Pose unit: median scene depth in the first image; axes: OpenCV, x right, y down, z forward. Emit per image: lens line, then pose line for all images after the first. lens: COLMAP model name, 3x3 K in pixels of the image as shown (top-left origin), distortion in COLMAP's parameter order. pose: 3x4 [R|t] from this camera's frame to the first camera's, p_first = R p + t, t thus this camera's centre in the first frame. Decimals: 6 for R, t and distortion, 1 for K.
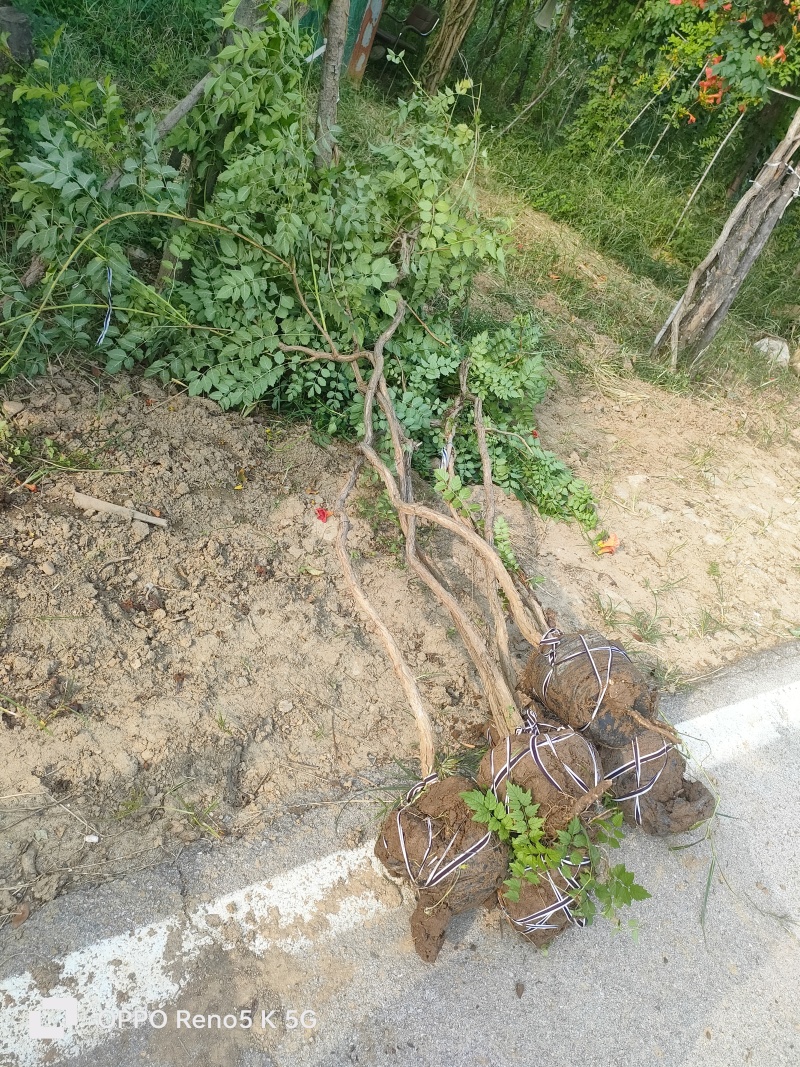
lens RADIAL K [[793.5, 0, 400.0], [0, 793.5, 533.5], [0, 0, 1]] dist [0.068094, -0.065984]
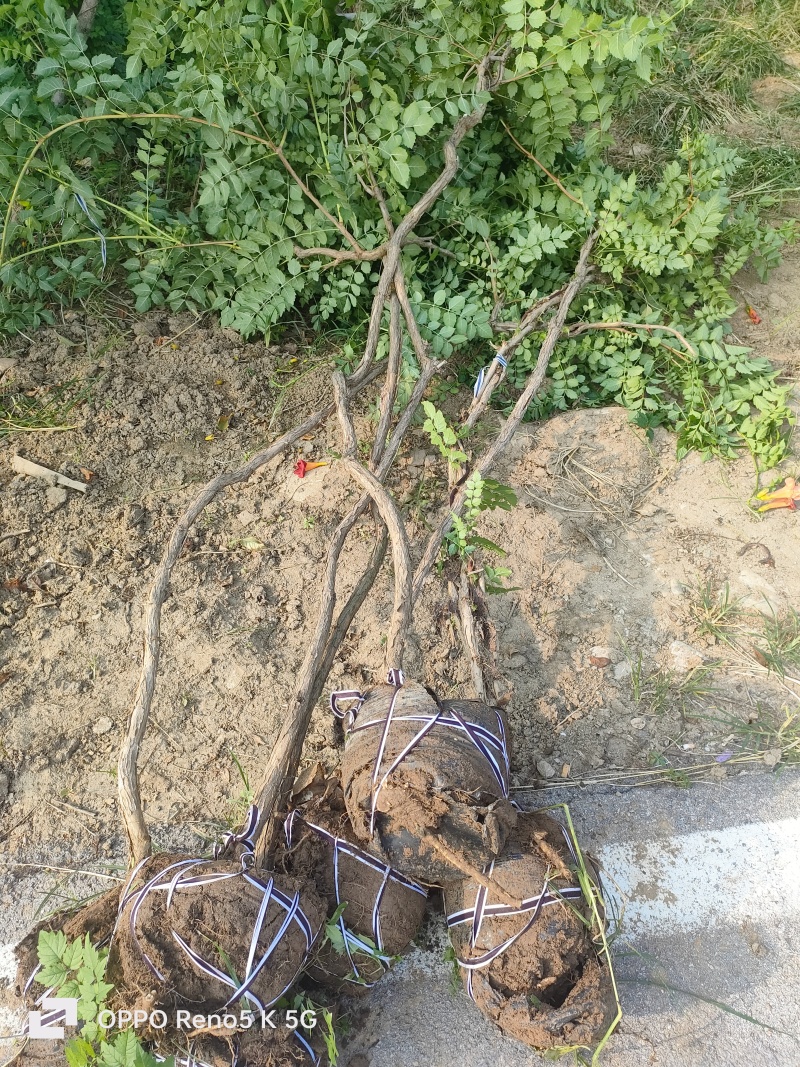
lens RADIAL K [[796.0, 0, 401.1], [0, 796.0, 536.8], [0, 0, 1]] dist [0.063290, -0.063327]
pose [[0.853696, 0.032075, -0.519783, 0.368758], [0.032701, 0.992830, 0.114976, -0.039693], [0.519744, -0.115152, 0.846526, 0.338444]]
